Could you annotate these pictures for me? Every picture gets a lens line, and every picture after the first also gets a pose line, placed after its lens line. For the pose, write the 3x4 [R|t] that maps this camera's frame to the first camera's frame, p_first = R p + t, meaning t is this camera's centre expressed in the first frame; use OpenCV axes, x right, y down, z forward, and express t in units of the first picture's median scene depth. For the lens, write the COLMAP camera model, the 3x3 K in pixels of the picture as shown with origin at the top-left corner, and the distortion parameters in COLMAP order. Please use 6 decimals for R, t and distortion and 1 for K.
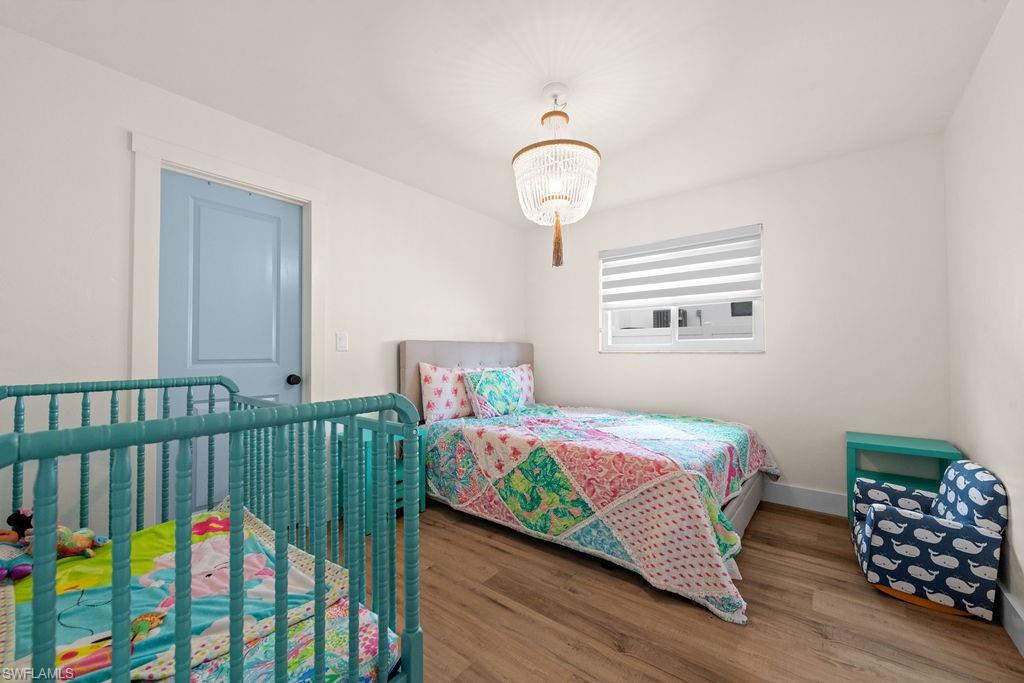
lens RADIAL K [[408.5, 0, 513.5], [0, 408.5, 339.7], [0, 0, 1]] dist [0.012666, -0.001326]
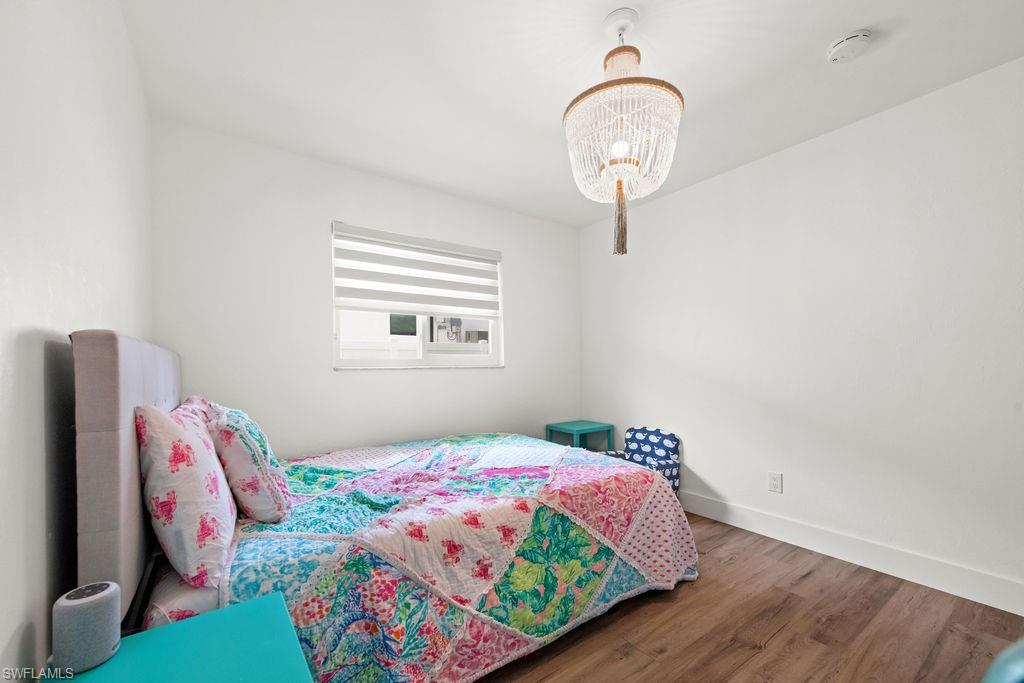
lens RADIAL K [[408.5, 0, 521.3], [0, 408.5, 362.3], [0, 0, 1]] dist [0.012666, -0.001326]
pose [[0.270388, 0.006207, 0.962731, -0.601582], [-0.016686, 0.999859, -0.001760, 0.025432], [-0.962607, -0.015588, 0.270454, 0.858065]]
